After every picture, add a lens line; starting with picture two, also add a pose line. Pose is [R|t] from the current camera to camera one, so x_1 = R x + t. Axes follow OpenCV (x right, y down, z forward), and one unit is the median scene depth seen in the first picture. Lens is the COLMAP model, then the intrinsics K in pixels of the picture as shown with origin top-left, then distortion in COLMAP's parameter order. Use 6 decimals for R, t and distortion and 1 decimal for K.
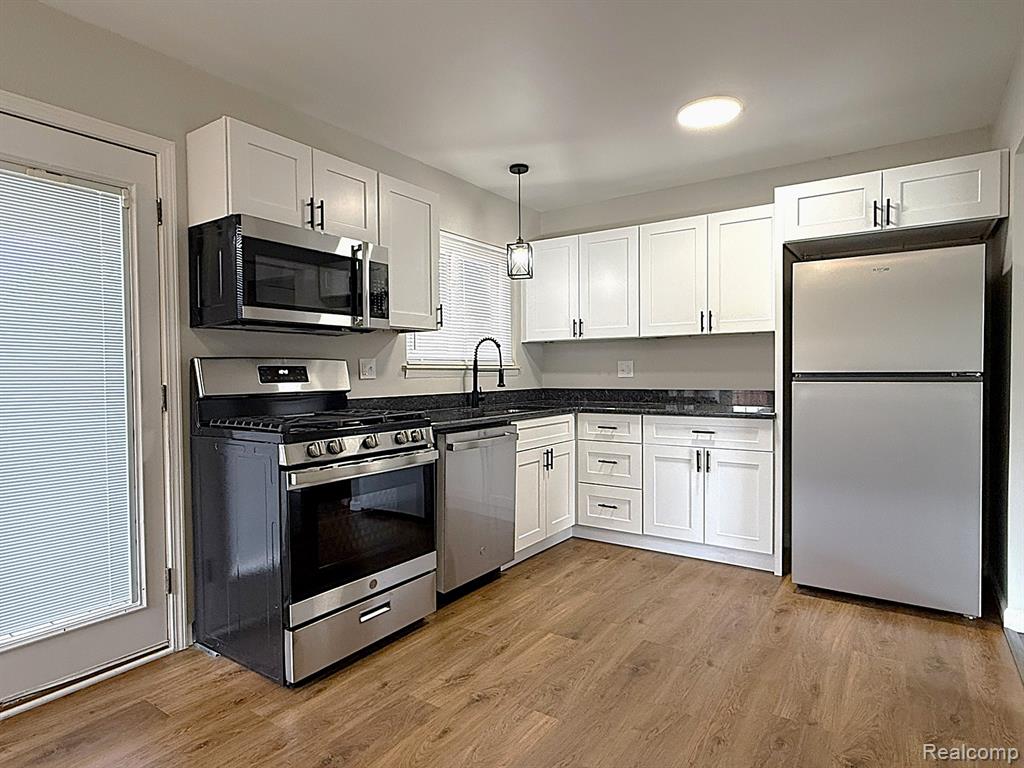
lens RADIAL K [[576.2, 0, 512.0], [0, 576.2, 384.0], [0, 0, 1]] dist [-0.005442, 0.000244]
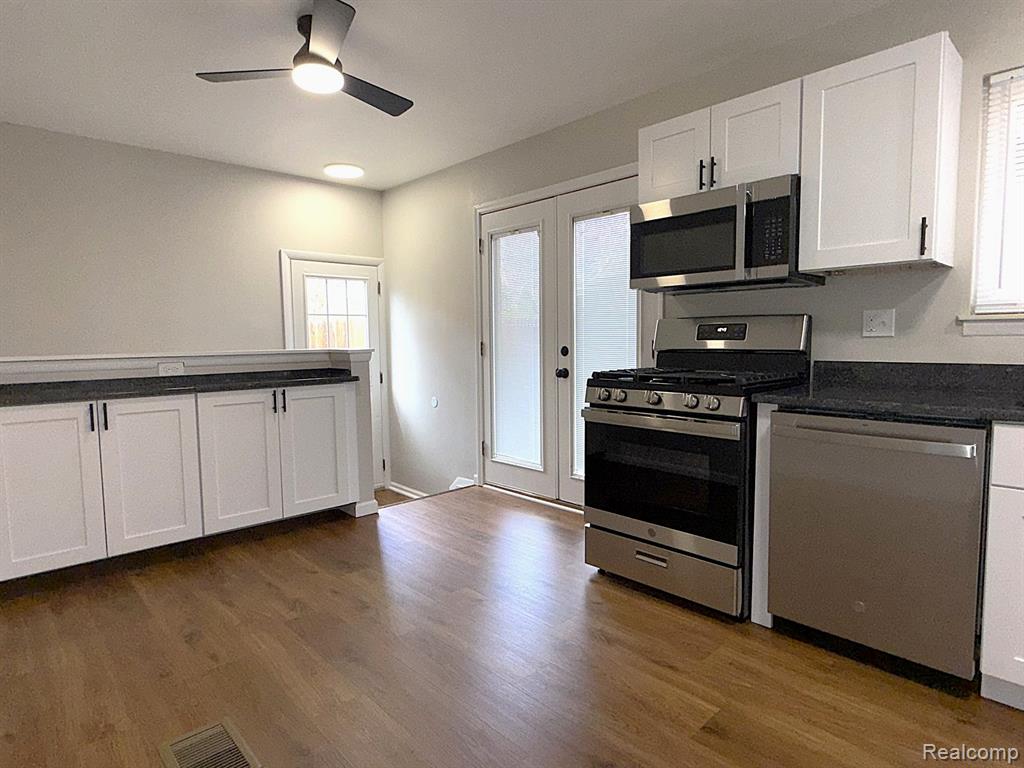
lens RADIAL K [[576.2, 0, 512.0], [0, 576.2, 384.0], [0, 0, 1]] dist [-0.005442, 0.000244]
pose [[-0.207979, 0.091642, -0.973831, 0.753948], [-0.004210, 0.995508, 0.094582, -0.021131], [0.978124, 0.023771, -0.206659, 0.887073]]
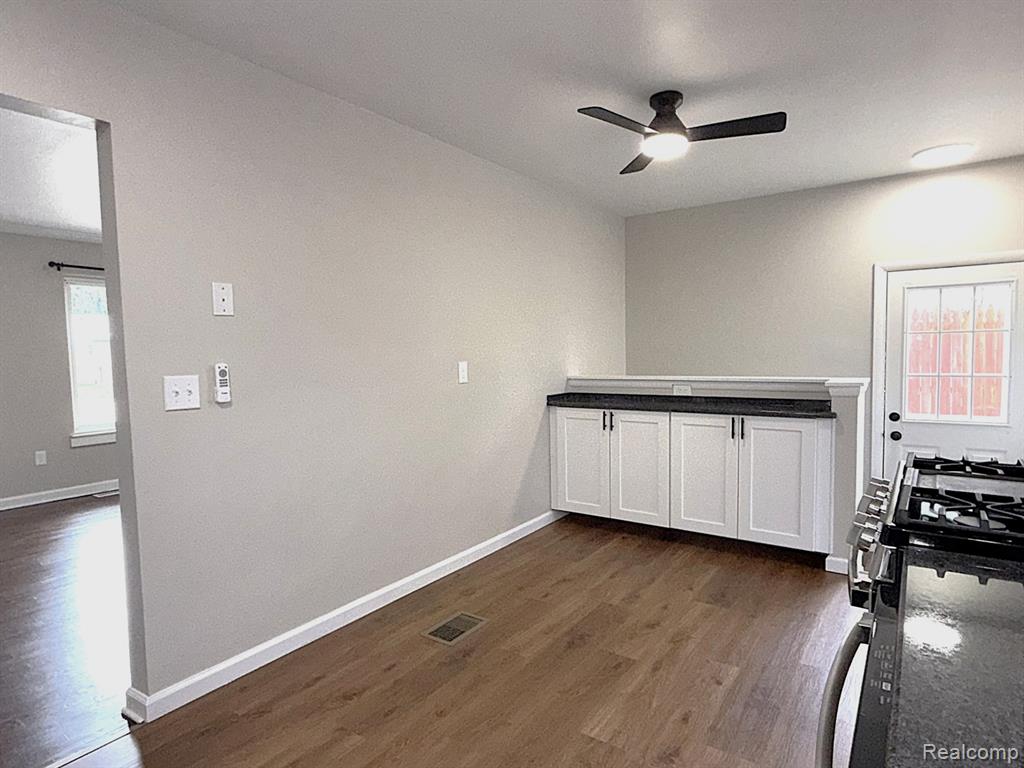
lens RADIAL K [[576.2, 0, 512.0], [0, 576.2, 384.0], [0, 0, 1]] dist [-0.005442, 0.000244]
pose [[-0.999546, 0.029209, 0.007371, 0.131821], [0.029700, 0.996432, 0.079006, -0.086831], [-0.005037, 0.079189, -0.996847, 1.466831]]
